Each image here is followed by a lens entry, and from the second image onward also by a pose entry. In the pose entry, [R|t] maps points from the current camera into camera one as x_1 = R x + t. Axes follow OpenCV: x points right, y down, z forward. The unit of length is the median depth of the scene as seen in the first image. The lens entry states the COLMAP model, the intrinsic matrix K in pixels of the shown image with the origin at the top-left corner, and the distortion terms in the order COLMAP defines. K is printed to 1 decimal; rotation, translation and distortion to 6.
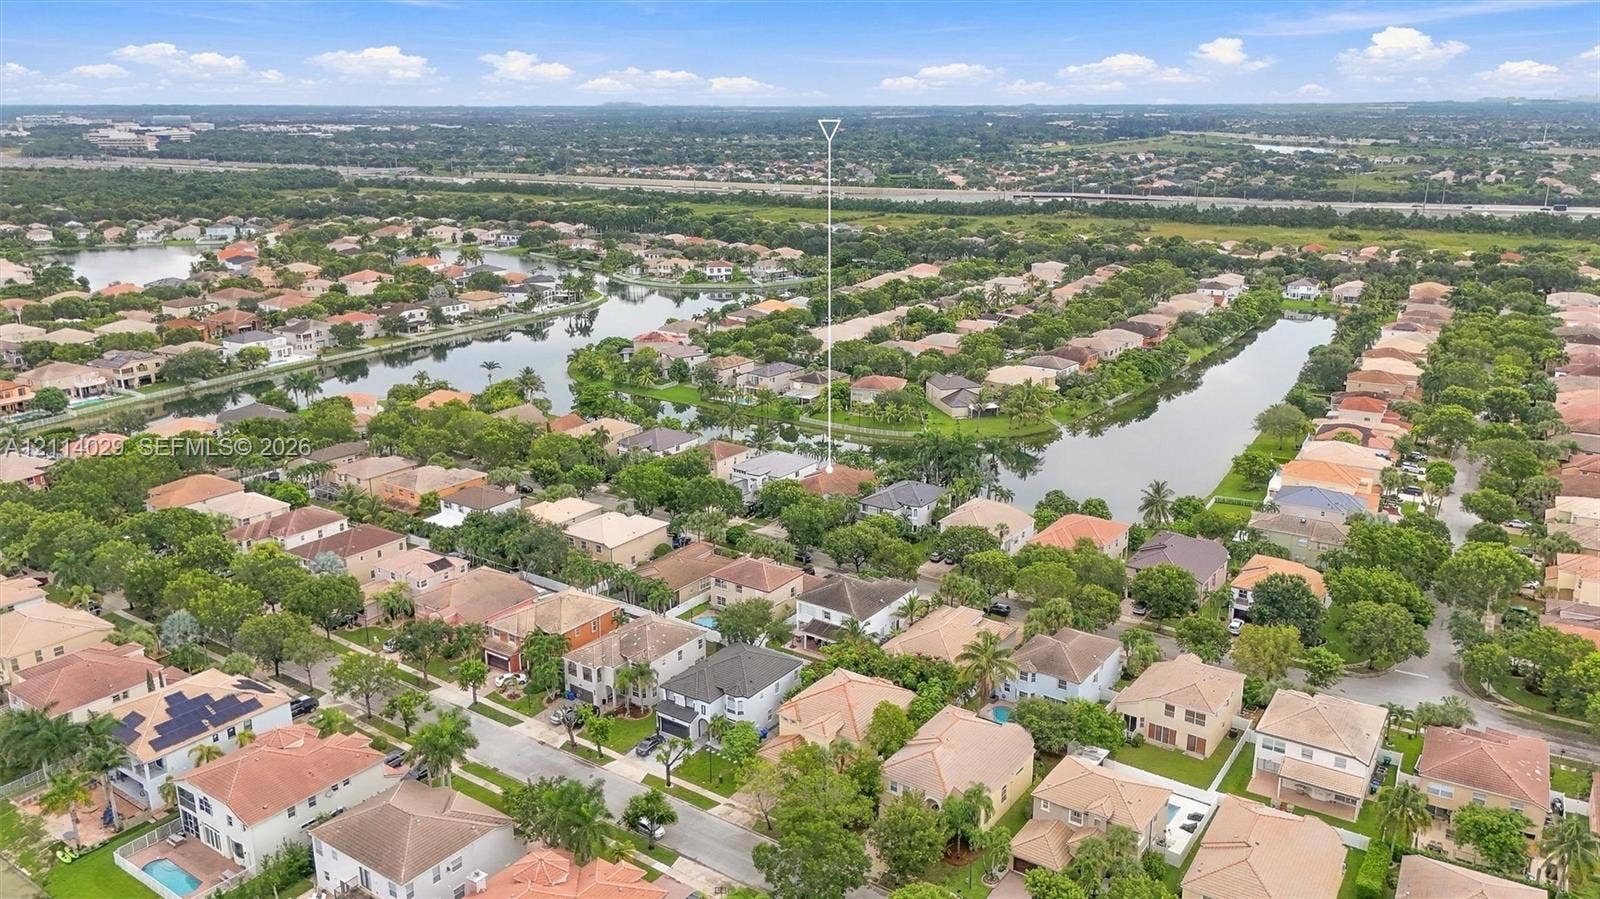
lens RADIAL K [[1167.5, 0, 800.0], [0, 1167.5, 449.5], [0, 0, 1]] dist [0.008151, 0.001554]
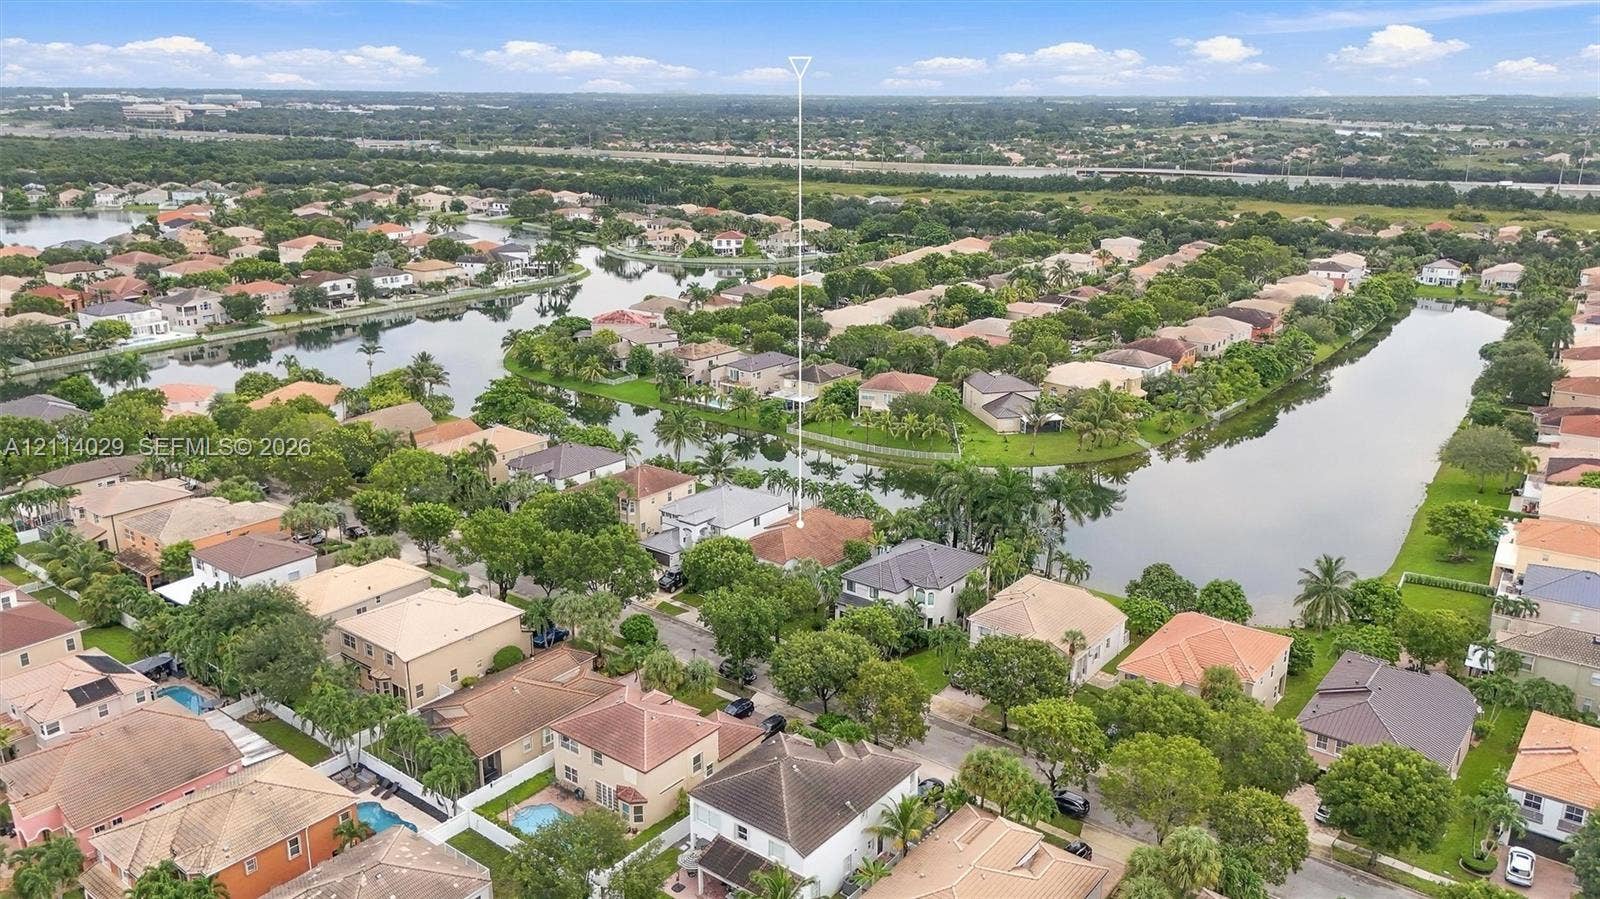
lens RADIAL K [[1167.5, 0, 800.0], [0, 1167.5, 449.5], [0, 0, 1]] dist [0.008151, 0.001554]
pose [[0.998875, 0.021011, -0.042510, 0.028994], [-0.020667, 0.999750, 0.008520, -0.015264], [0.042679, -0.007632, 0.999060, 0.203017]]
